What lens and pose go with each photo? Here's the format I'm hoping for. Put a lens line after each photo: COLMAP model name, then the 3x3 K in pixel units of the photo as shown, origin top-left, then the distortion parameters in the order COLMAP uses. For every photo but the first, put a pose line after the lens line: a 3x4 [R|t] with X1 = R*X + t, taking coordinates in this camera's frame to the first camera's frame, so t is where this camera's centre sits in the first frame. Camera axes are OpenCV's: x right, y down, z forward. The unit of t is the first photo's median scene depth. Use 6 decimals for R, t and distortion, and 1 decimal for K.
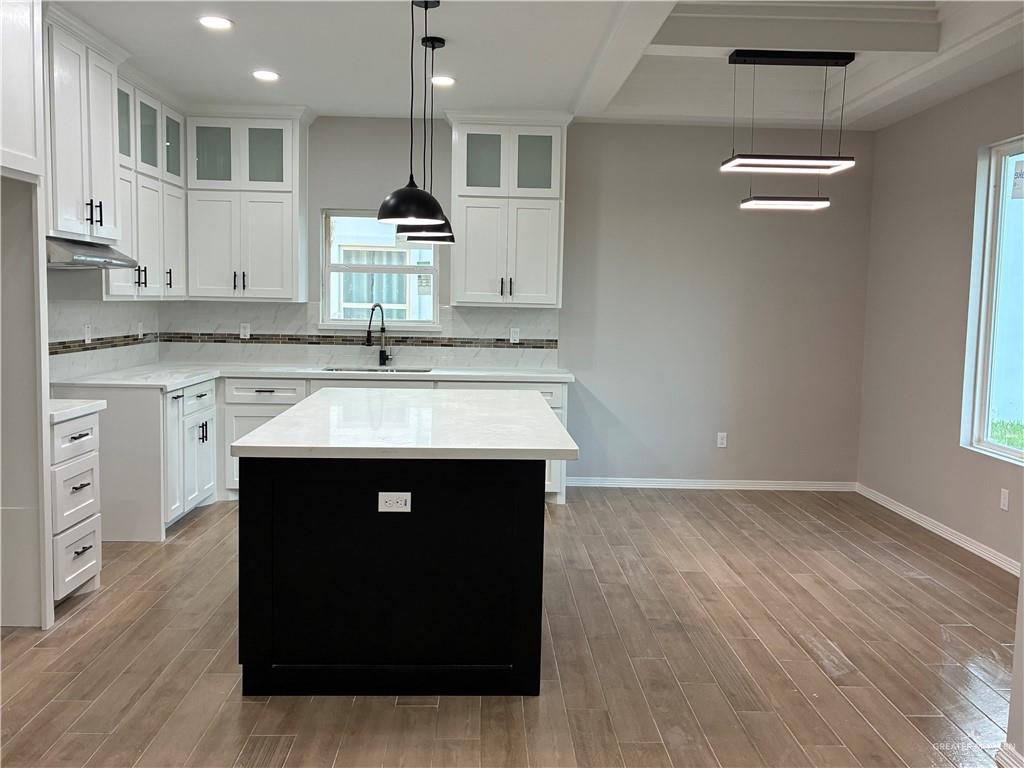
lens RADIAL K [[865.5, 0, 510.5], [0, 865.5, 369.4], [0, 0, 1]] dist [0.056529, -0.065128]
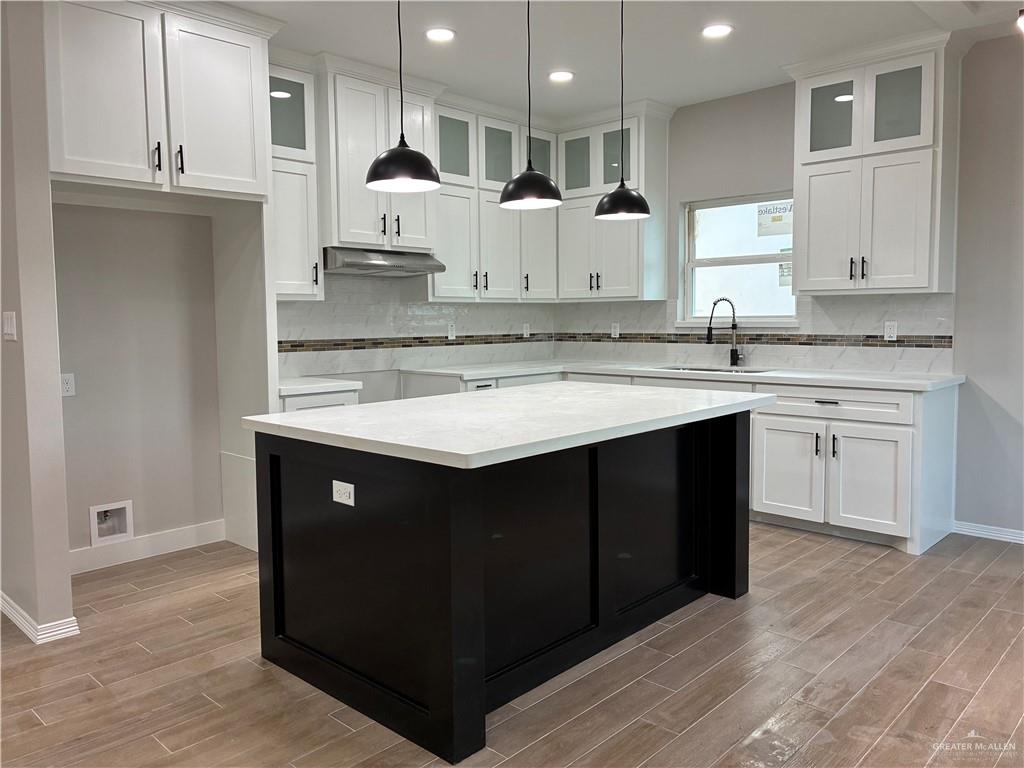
lens RADIAL K [[777.8, 0, 514.9], [0, 777.8, 370.9], [0, 0, 1]] dist [0.033976, -0.027497]
pose [[0.704611, 0.023041, -0.709219, 0.287885], [-0.033132, 0.999451, -0.000446, 0.009315], [0.708820, 0.023812, 0.704988, 0.272987]]
